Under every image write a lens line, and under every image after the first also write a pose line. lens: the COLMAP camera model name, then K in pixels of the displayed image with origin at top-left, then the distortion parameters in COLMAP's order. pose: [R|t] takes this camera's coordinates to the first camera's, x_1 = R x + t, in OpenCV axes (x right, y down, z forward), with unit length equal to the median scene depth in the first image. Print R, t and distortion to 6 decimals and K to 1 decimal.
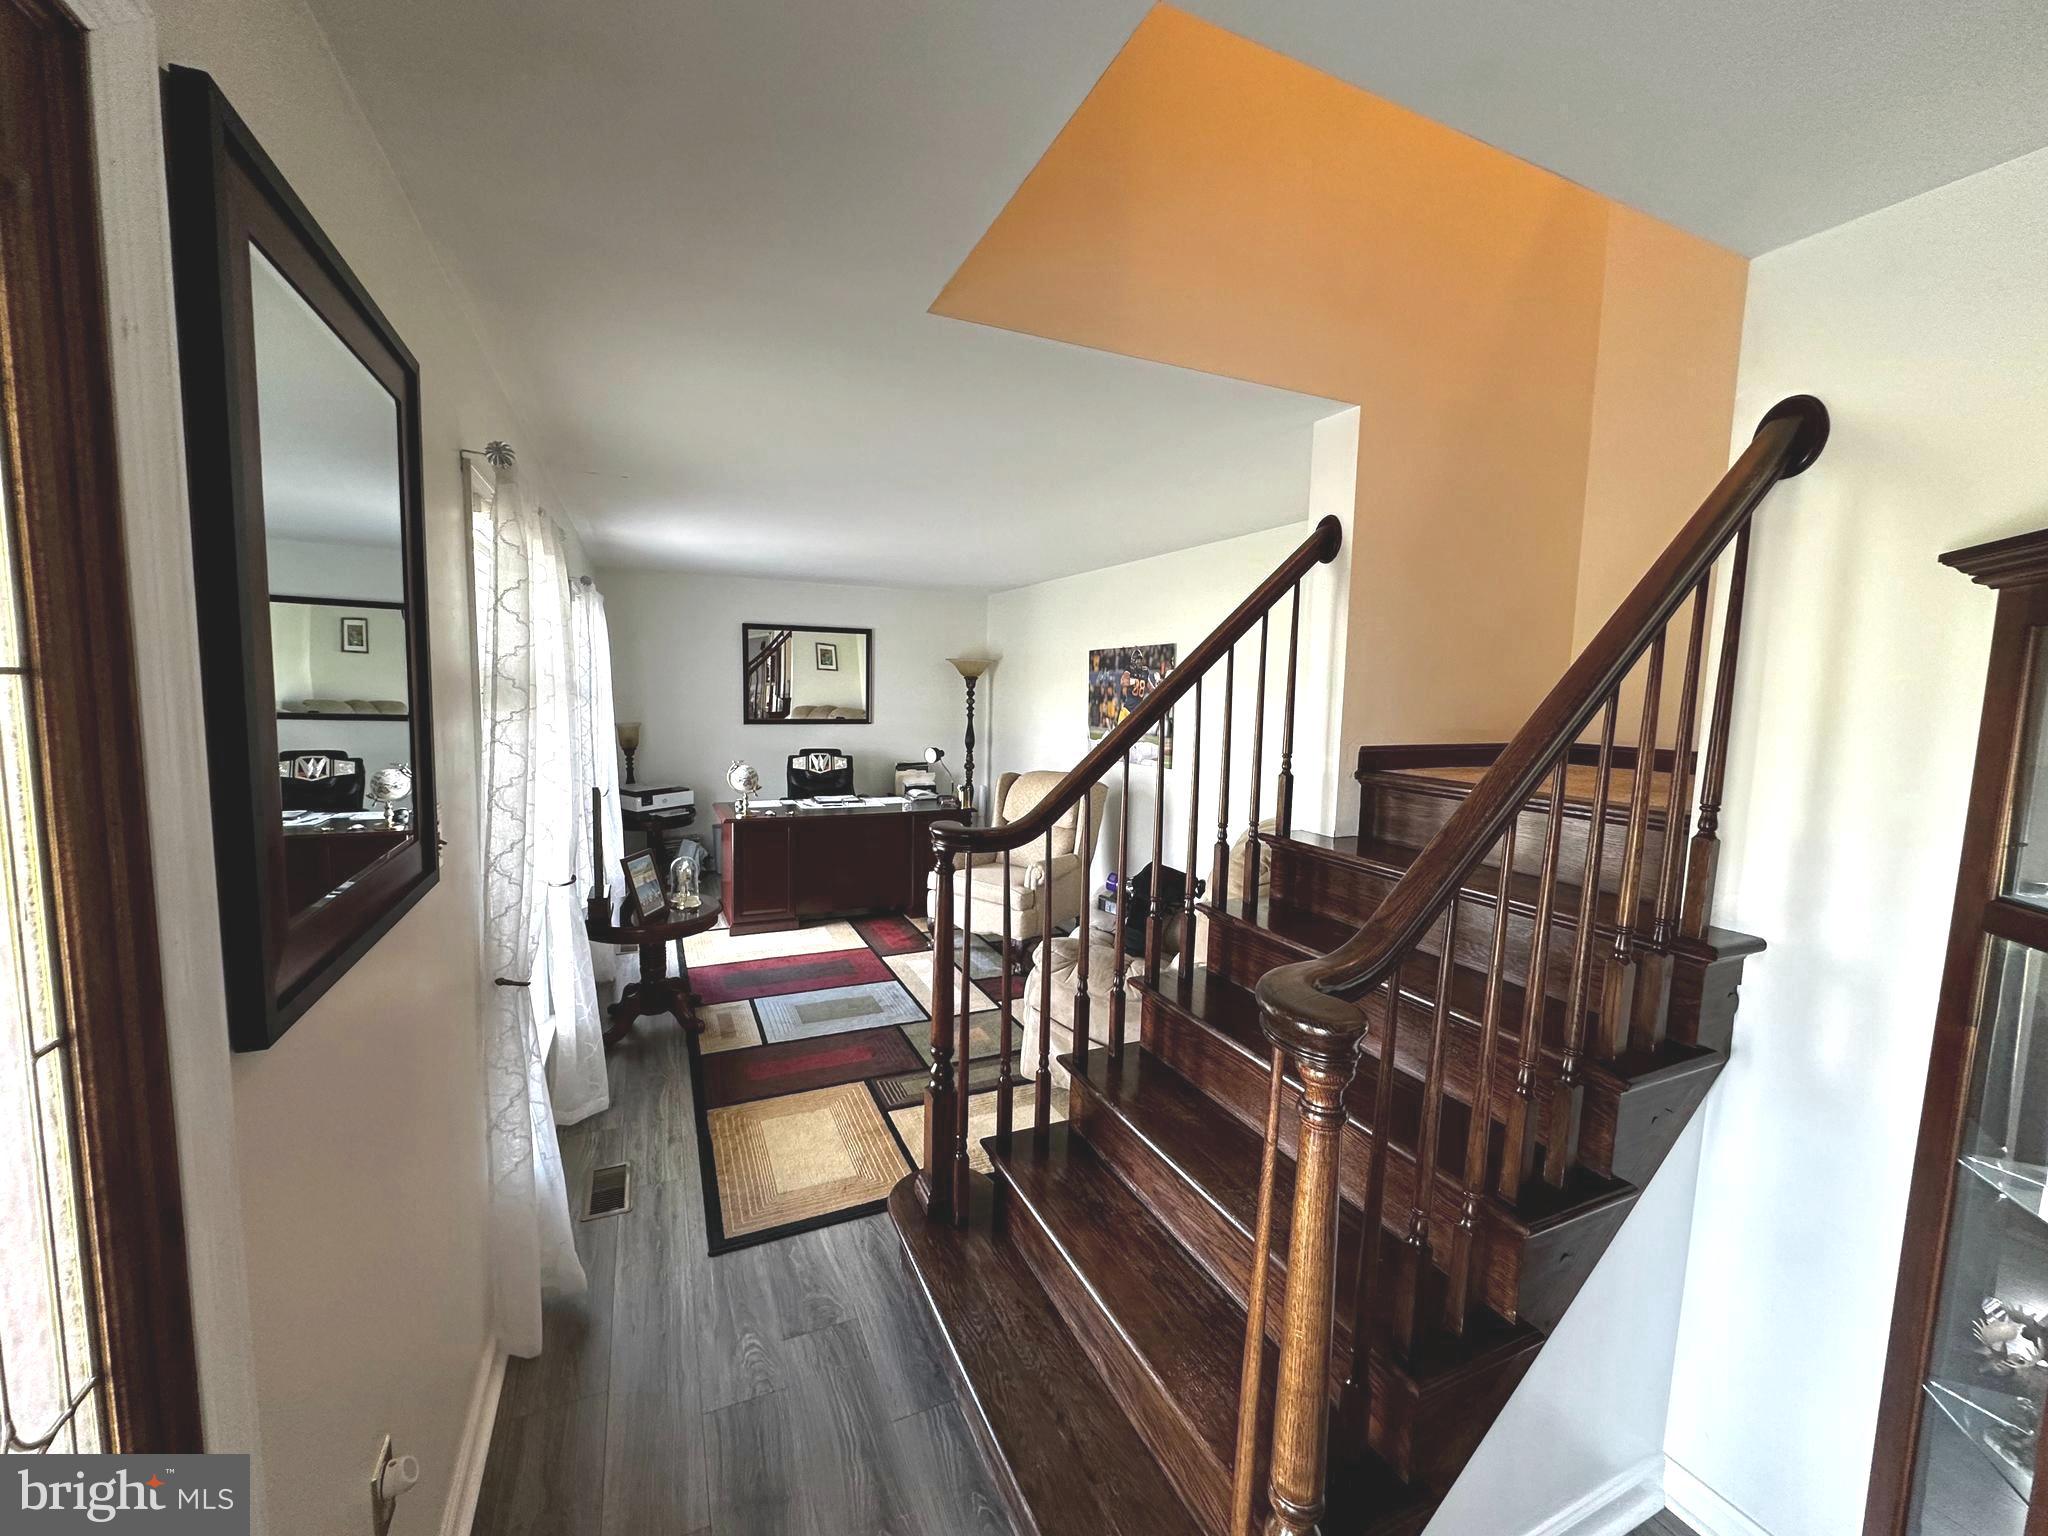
lens RADIAL K [[829.8, 0, 1024.0], [0, 829.8, 768.0], [0, 0, 1]] dist [-0.003111, -0.000021]
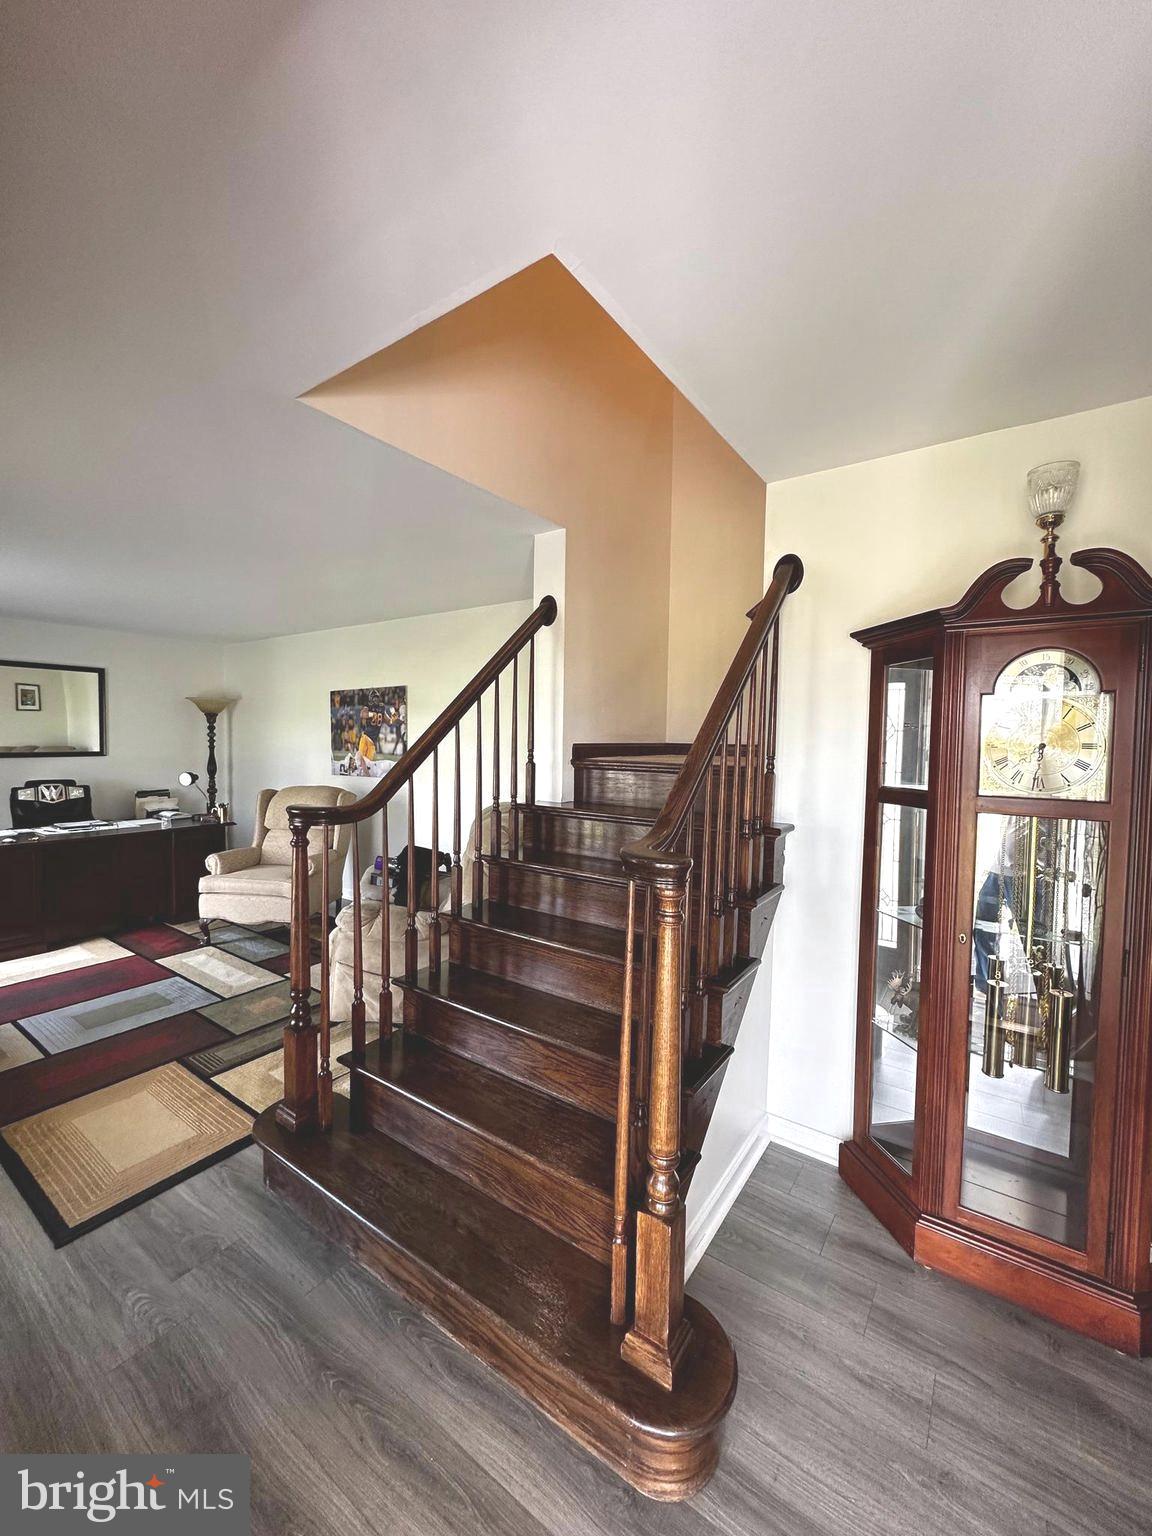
lens RADIAL K [[624.3, 0, 576.0], [0, 624.3, 768.0], [0, 0, 1]] dist [-0.000012, -0.000488]
pose [[0.860786, -0.034047, 0.507826, -0.124921], [0.056515, 0.997984, -0.028887, 0.035692], [-0.505819, 0.053566, 0.860975, -0.010442]]
